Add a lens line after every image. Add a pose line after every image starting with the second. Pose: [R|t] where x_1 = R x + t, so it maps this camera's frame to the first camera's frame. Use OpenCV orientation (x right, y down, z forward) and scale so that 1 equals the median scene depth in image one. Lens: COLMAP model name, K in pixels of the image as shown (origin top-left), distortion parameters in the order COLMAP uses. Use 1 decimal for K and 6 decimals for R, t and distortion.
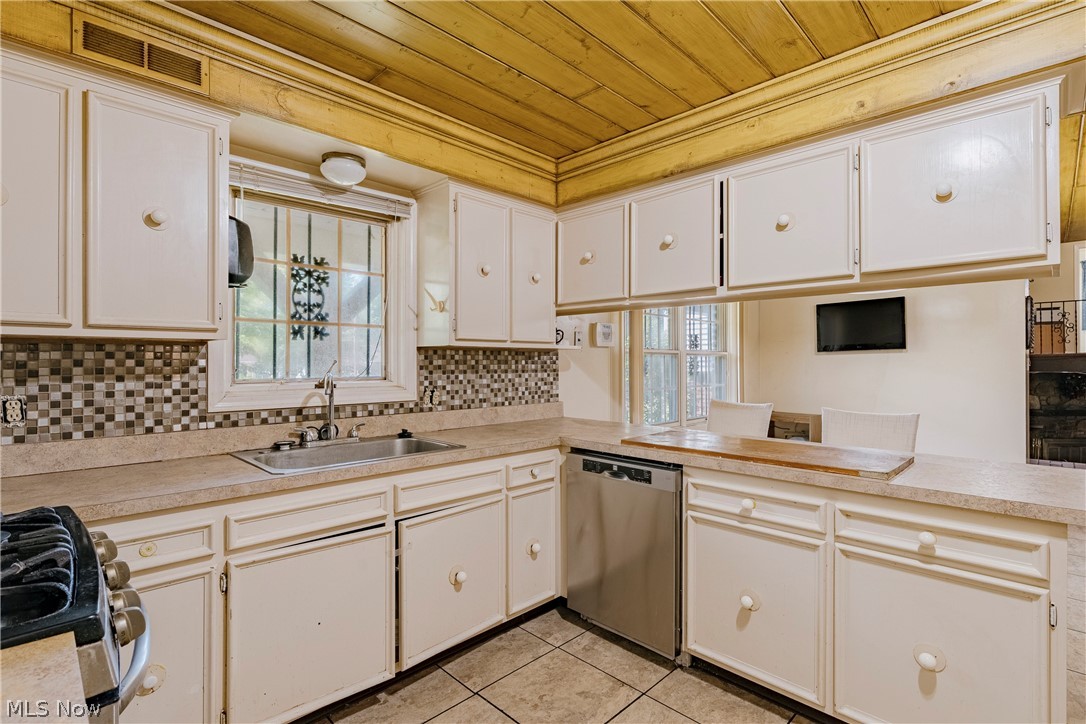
lens RADIAL K [[517.9, 0, 549.6], [0, 517.9, 359.3], [0, 0, 1]] dist [0.001063, 0.000256]
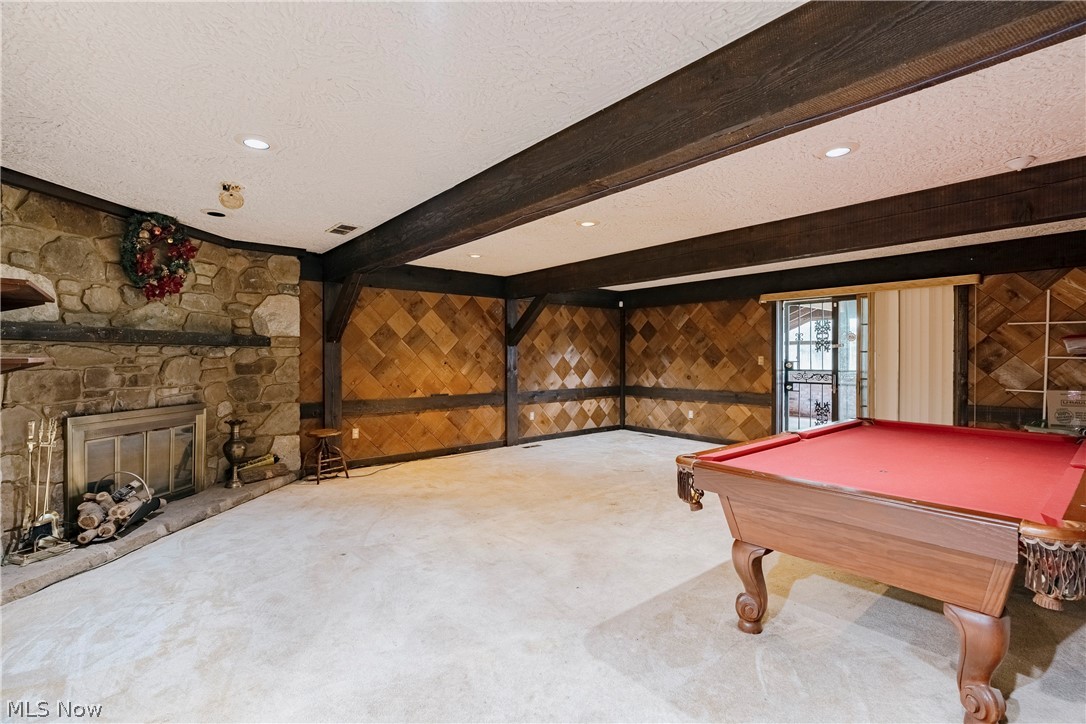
lens RADIAL K [[496.0, 0, 544.6], [0, 496.0, 360.2], [0, 0, 1]] dist [-0.011384, 0.000207]
pose [[0.094979, -0.006179, 0.995460, 3.046913], [-0.008609, 0.999938, 0.007028, 0.503126], [-0.995442, -0.009238, 0.094920, 3.060297]]
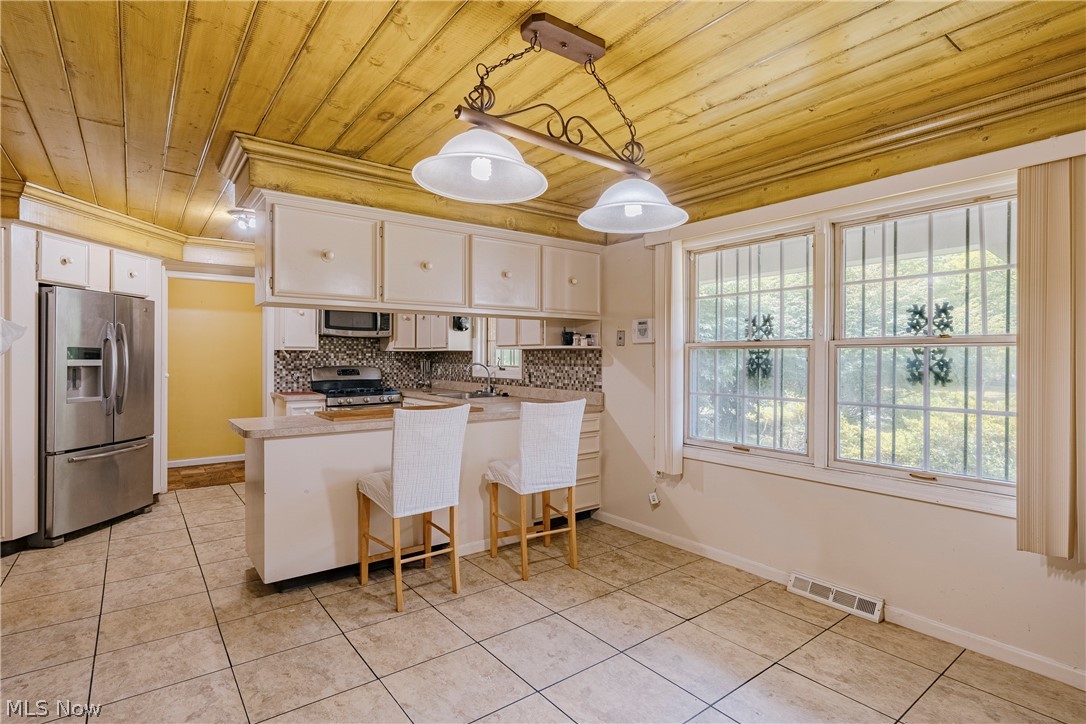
lens RADIAL K [[535.3, 0, 543.0], [0, 535.3, 362.0], [0, 0, 1]] dist [-0.000880, -0.000295]
pose [[-0.137937, 0.005753, -0.990424, 1.556318], [0.001551, 0.999983, 0.005593, 0.007992], [0.990440, -0.000765, -0.137944, 1.303452]]
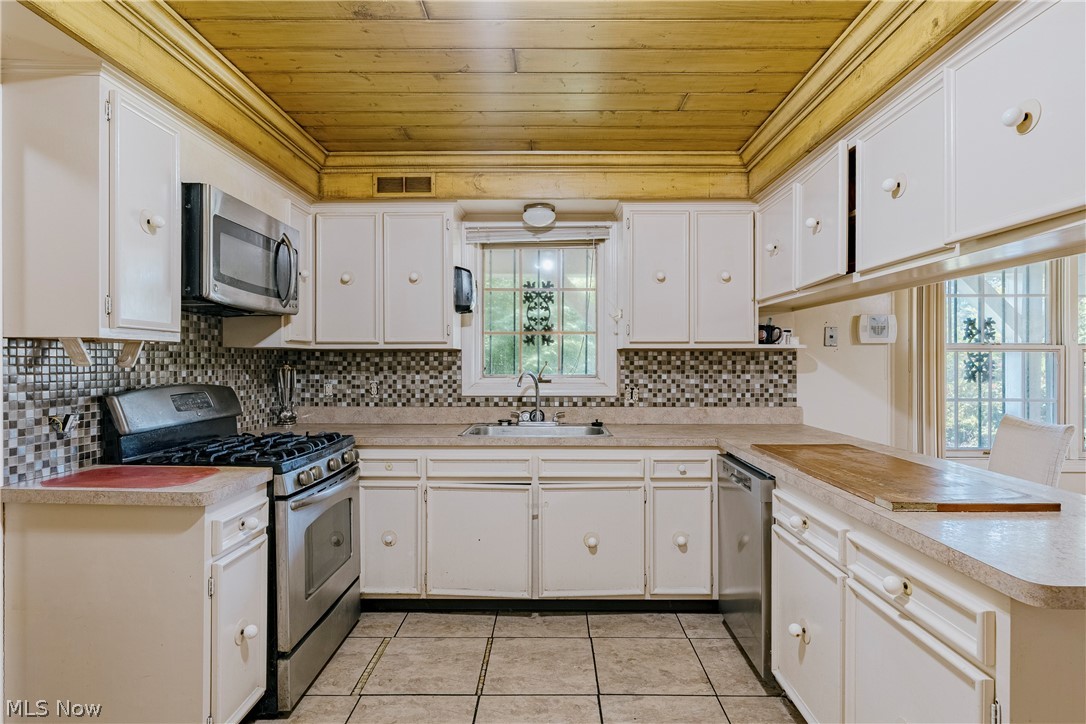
lens RADIAL K [[567.9, 0, 543.7], [0, 567.9, 365.9], [0, 0, 1]] dist [-0.004072, -0.000082]
pose [[0.699409, 0.004374, -0.714708, 0.517491], [0.004586, 0.999933, 0.010608, -0.001428], [0.714707, -0.010697, 0.699342, 0.004700]]
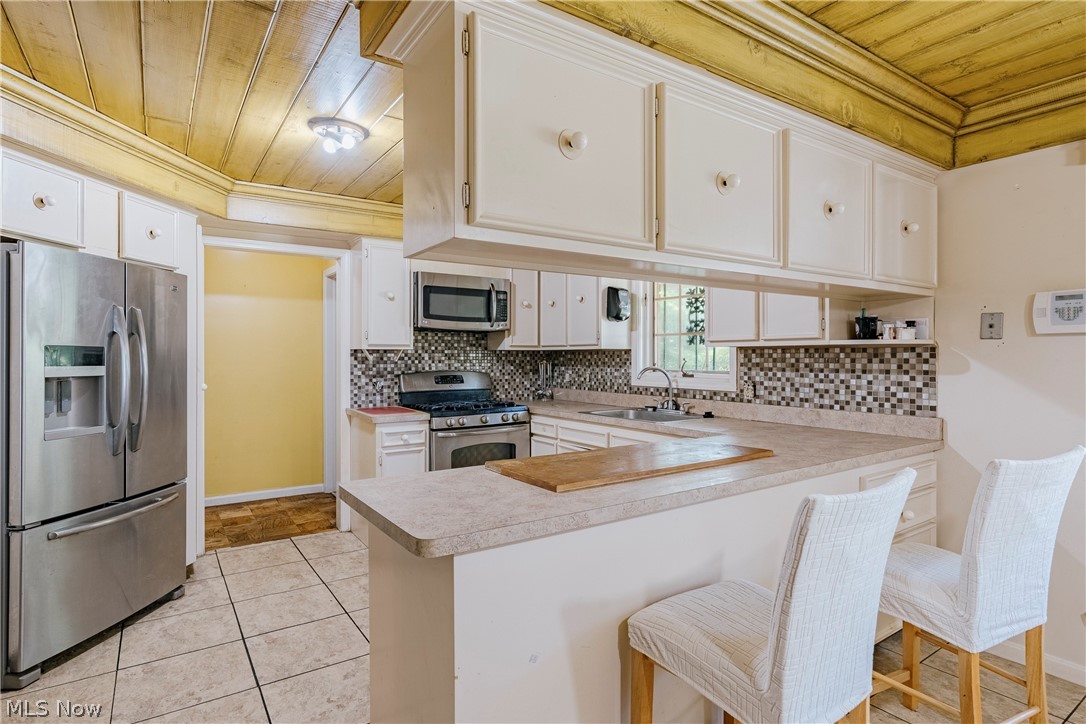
lens RADIAL K [[538.1, 0, 556.9], [0, 538.1, 360.8], [0, 0, 1]] dist [-0.001460, 0.000379]
pose [[-0.149909, 0.006928, -0.988676, 1.018857], [0.005670, 0.999965, 0.006148, -0.002636], [0.988684, -0.004684, -0.149943, 0.758752]]
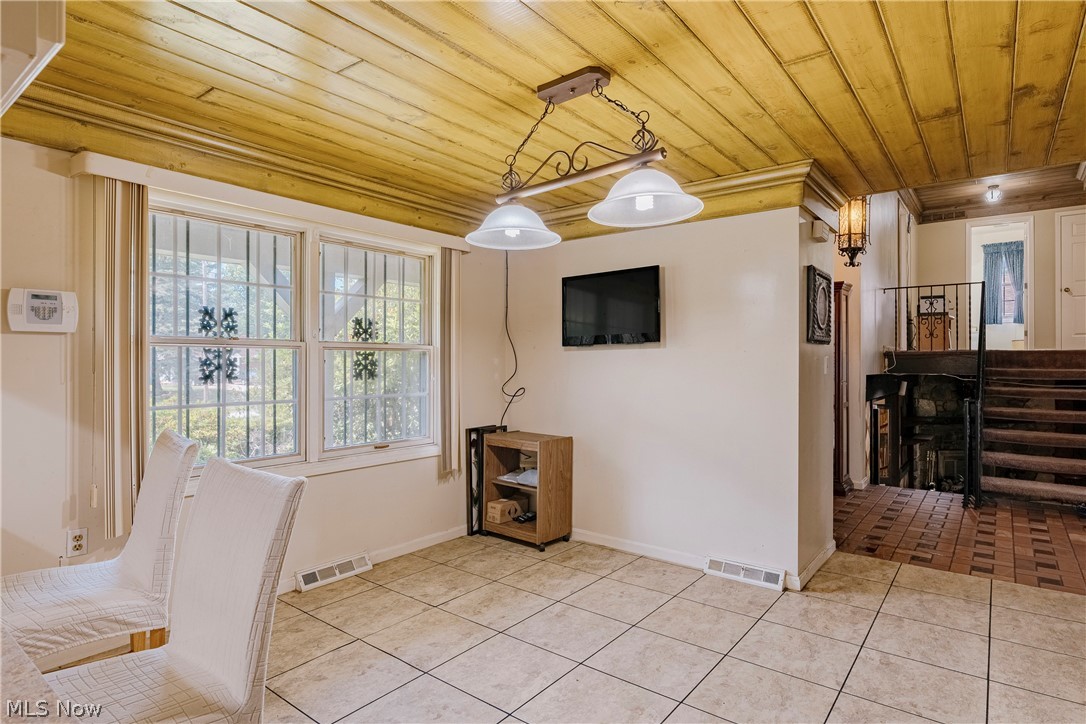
lens RADIAL K [[588.5, 0, 543.0], [0, 588.5, 362.0], [0, 0, 1]] dist [-0.000726, 0.000771]
pose [[0.993253, 0.002168, 0.115947, 0.846183], [-0.003227, 0.999955, 0.008945, 0.001660], [-0.115923, -0.009259, 0.993215, 0.505239]]
